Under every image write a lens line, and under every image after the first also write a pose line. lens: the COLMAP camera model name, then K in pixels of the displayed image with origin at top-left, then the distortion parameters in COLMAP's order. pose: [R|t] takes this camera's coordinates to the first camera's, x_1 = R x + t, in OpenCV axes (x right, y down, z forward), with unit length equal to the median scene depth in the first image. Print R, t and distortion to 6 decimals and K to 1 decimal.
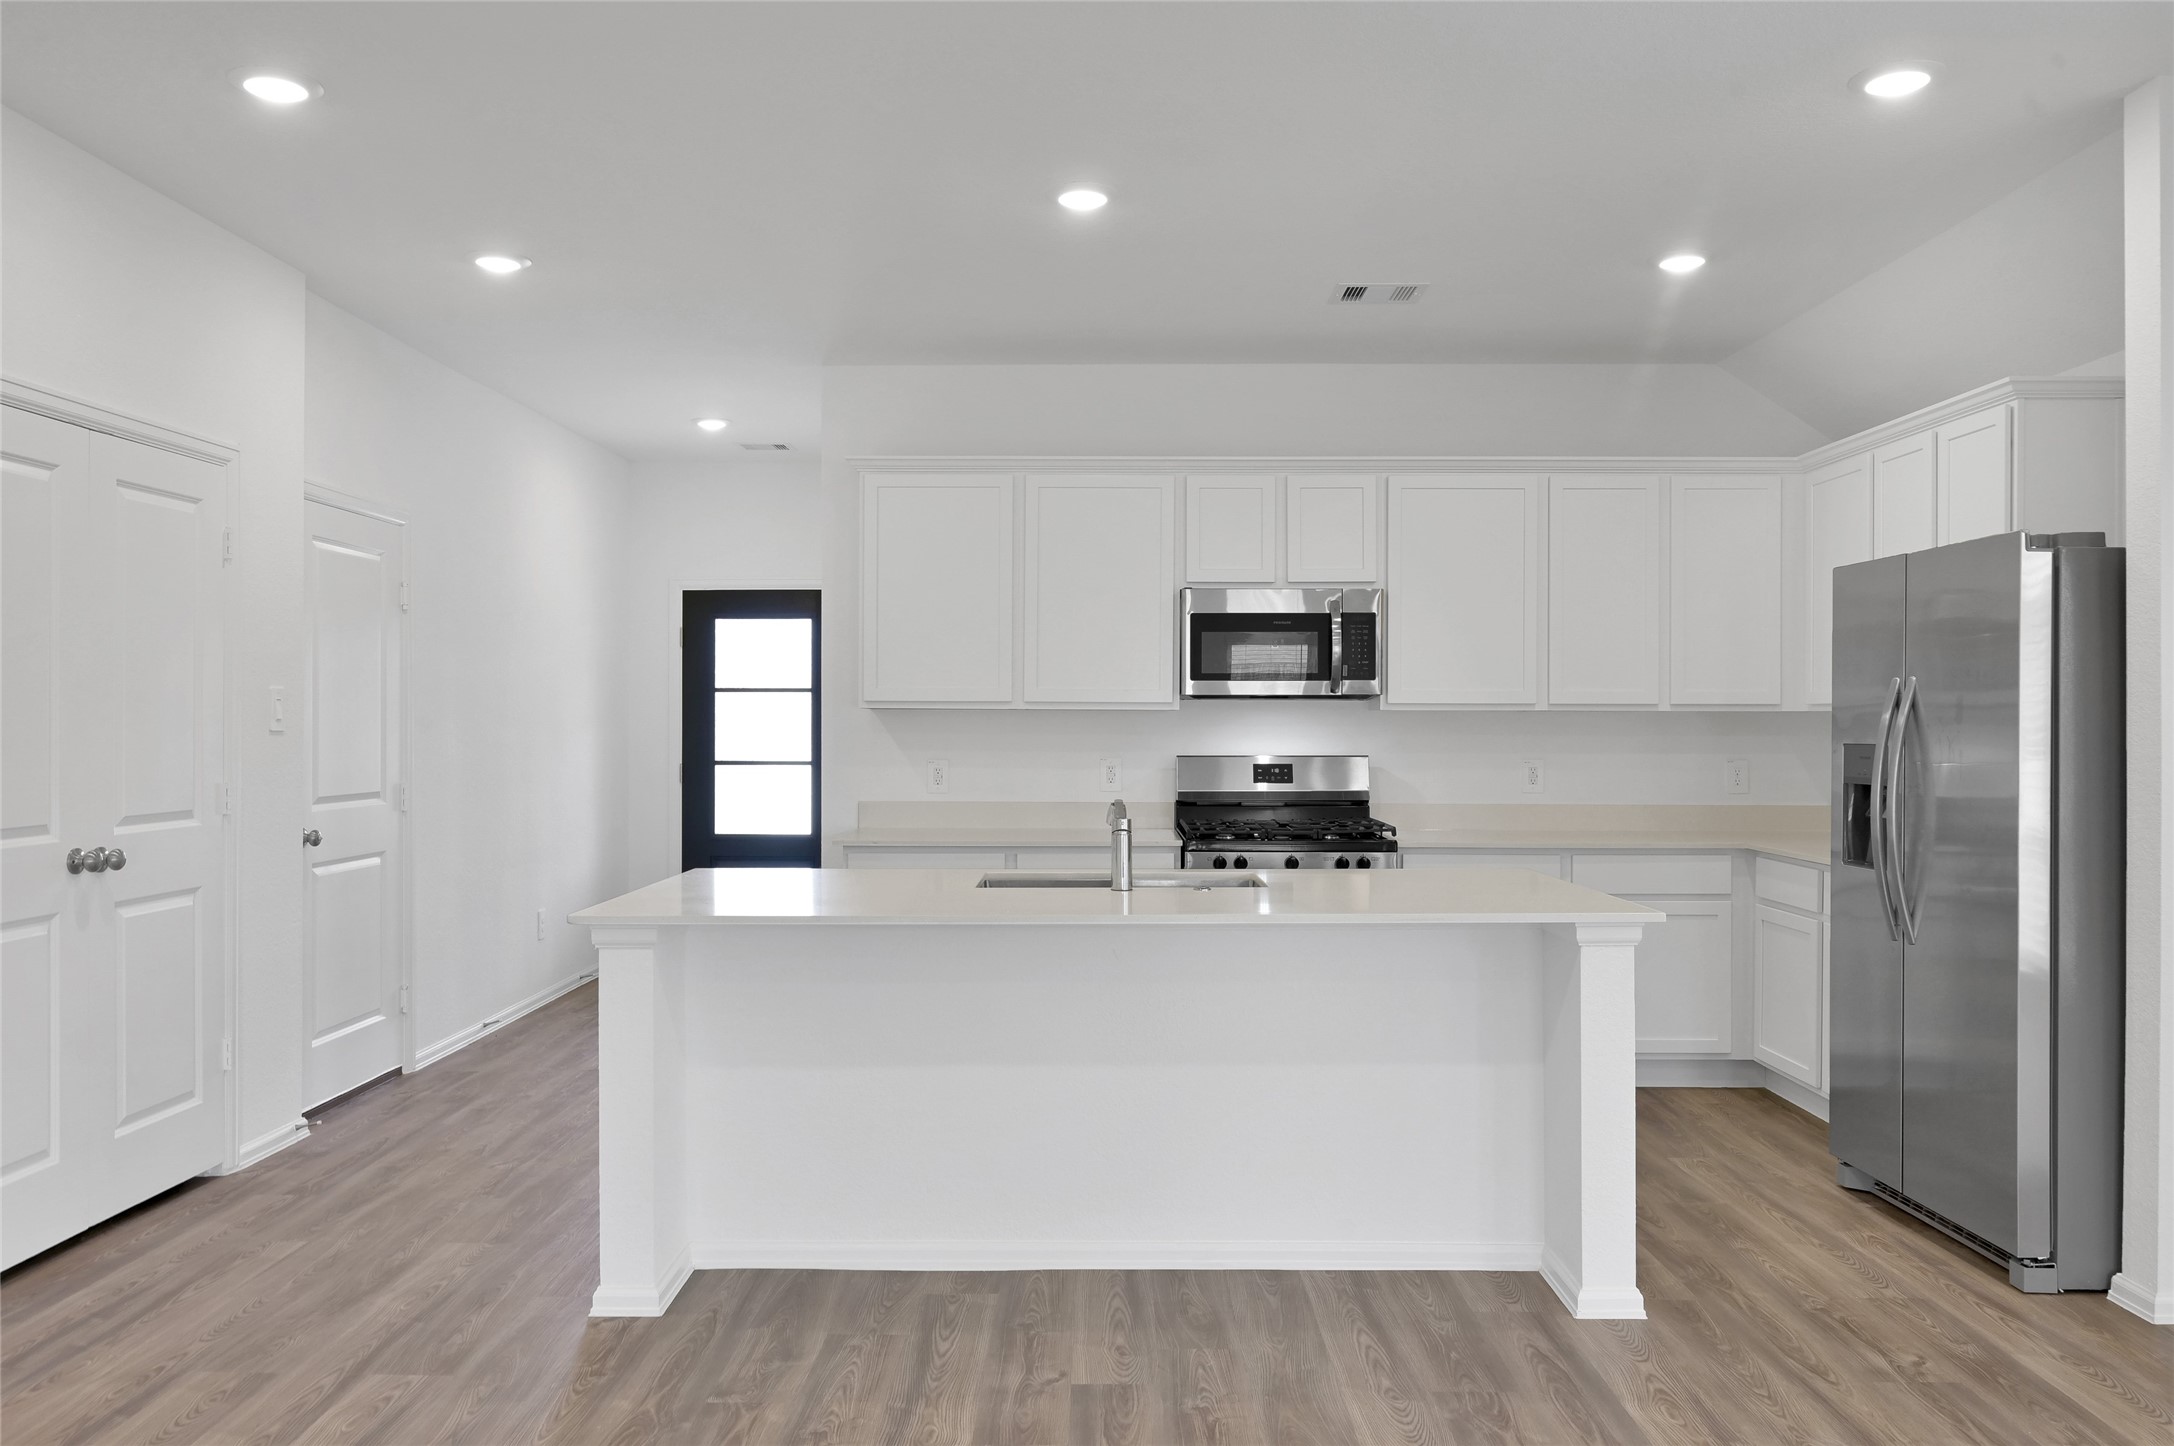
lens RADIAL K [[1644.2, 0, 1082.5], [0, 1644.2, 705.7], [0, 0, 1]] dist [0.021267, -0.002913]
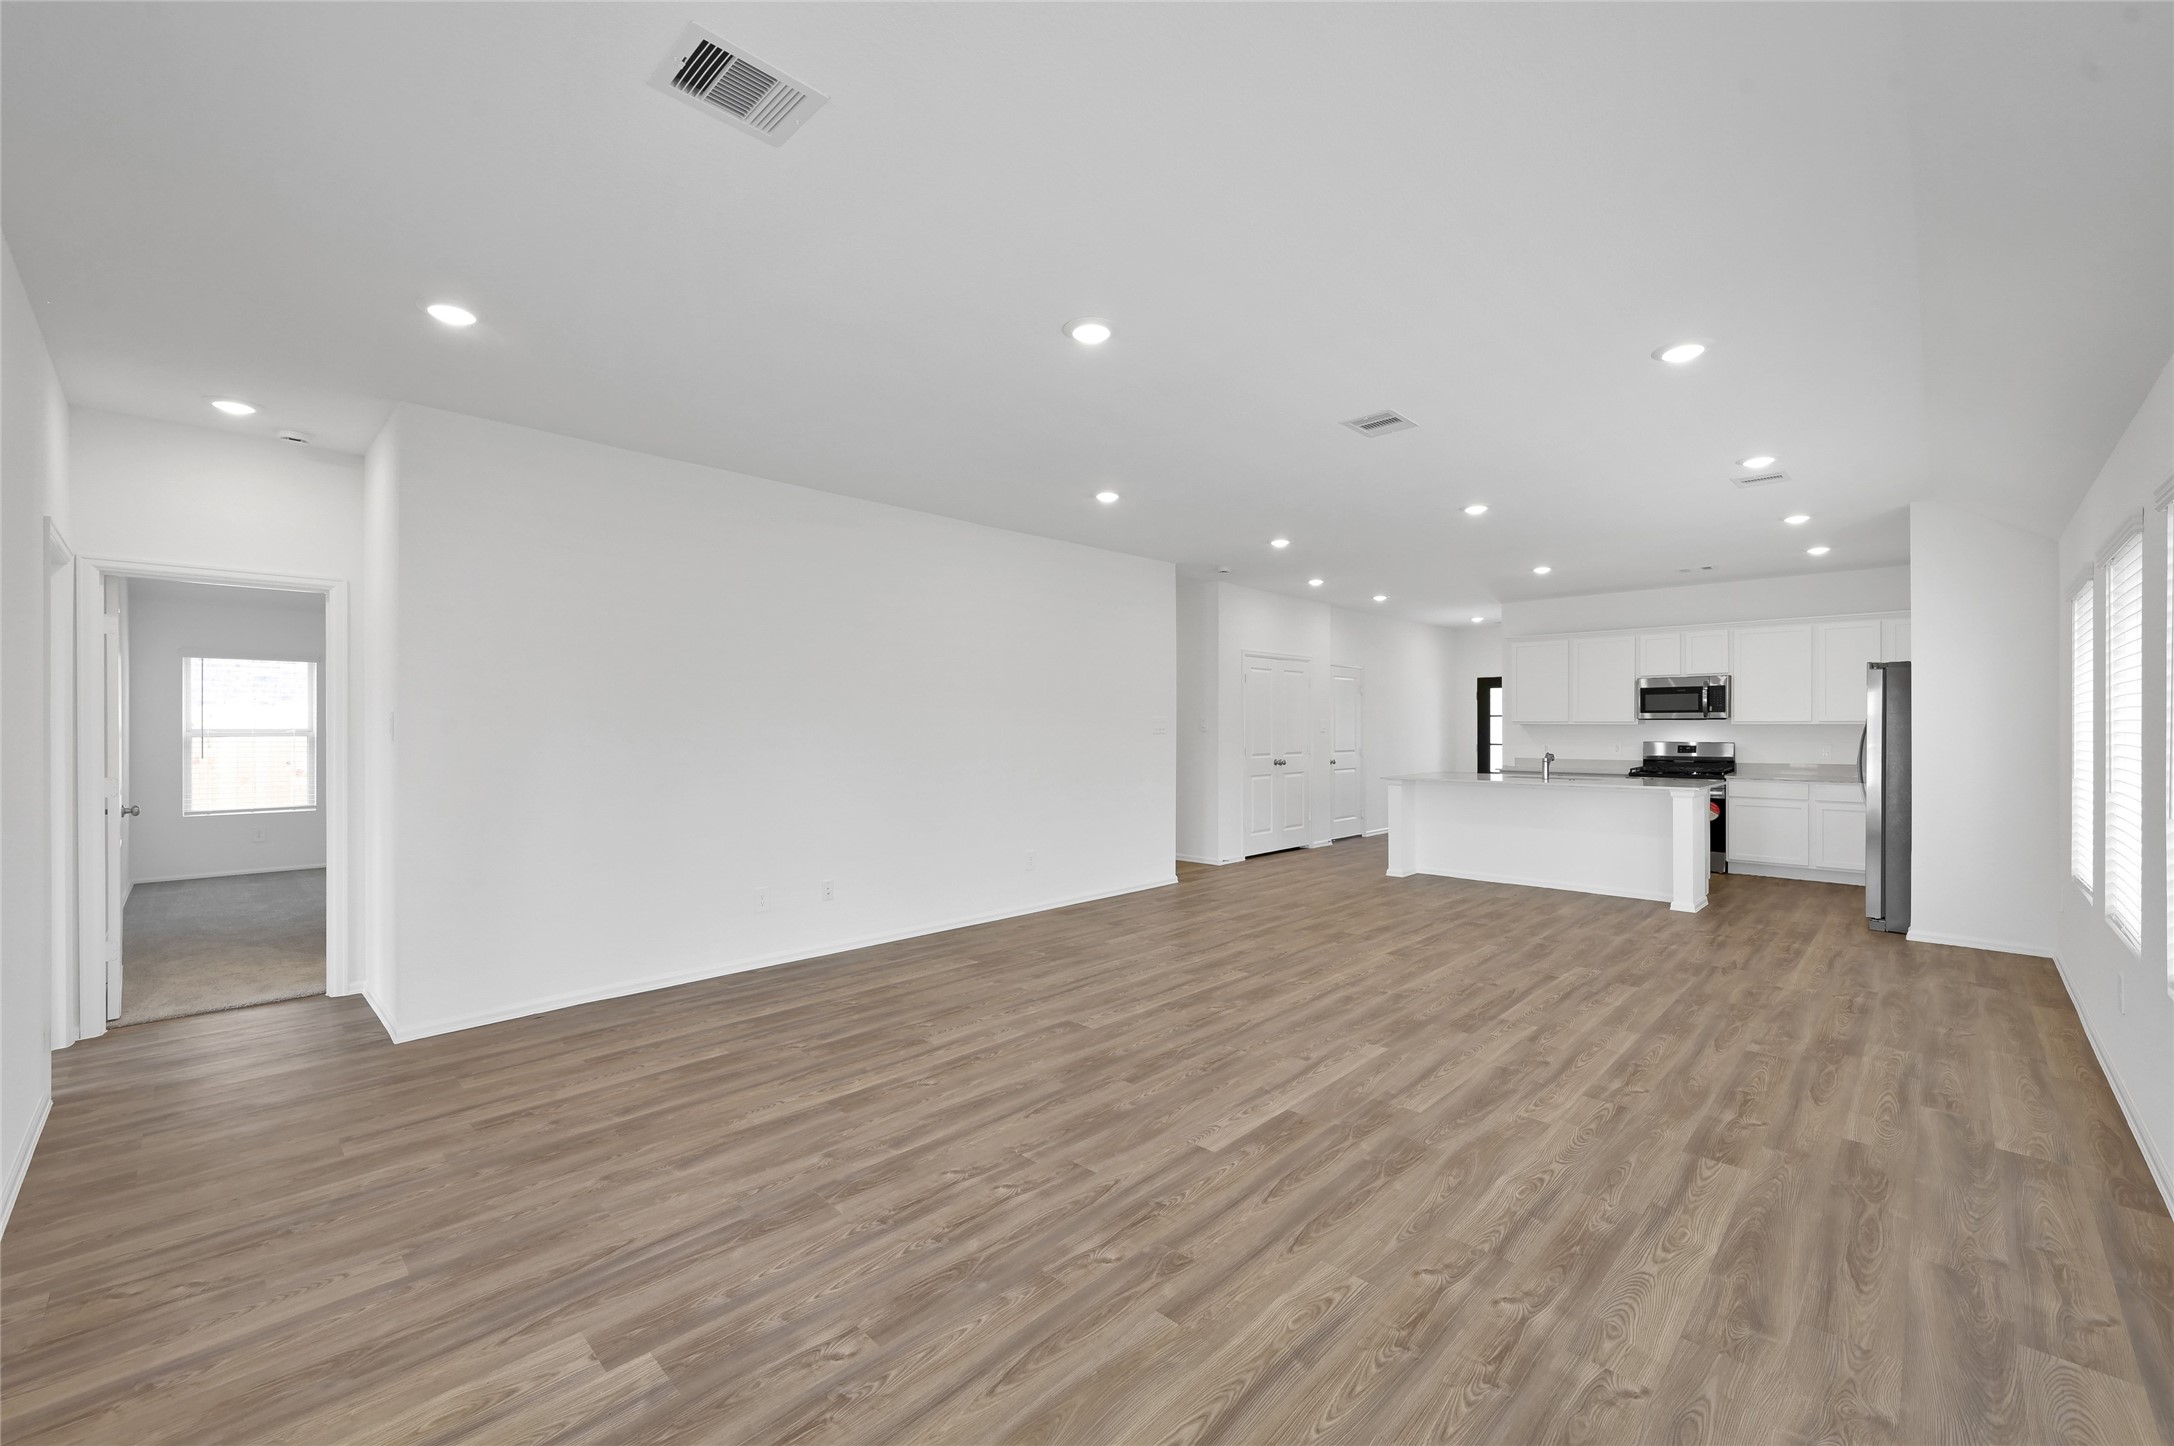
lens RADIAL K [[868.5, 0, 1093.4], [0, 868.5, 730.4], [0, 0, 1]] dist [0.006984, 0.000741]
pose [[0.725593, -0.001652, -0.688123, 0.726121], [0.012664, 0.999860, 0.010954, -0.026009], [0.688008, -0.016662, 0.725512, -1.161402]]
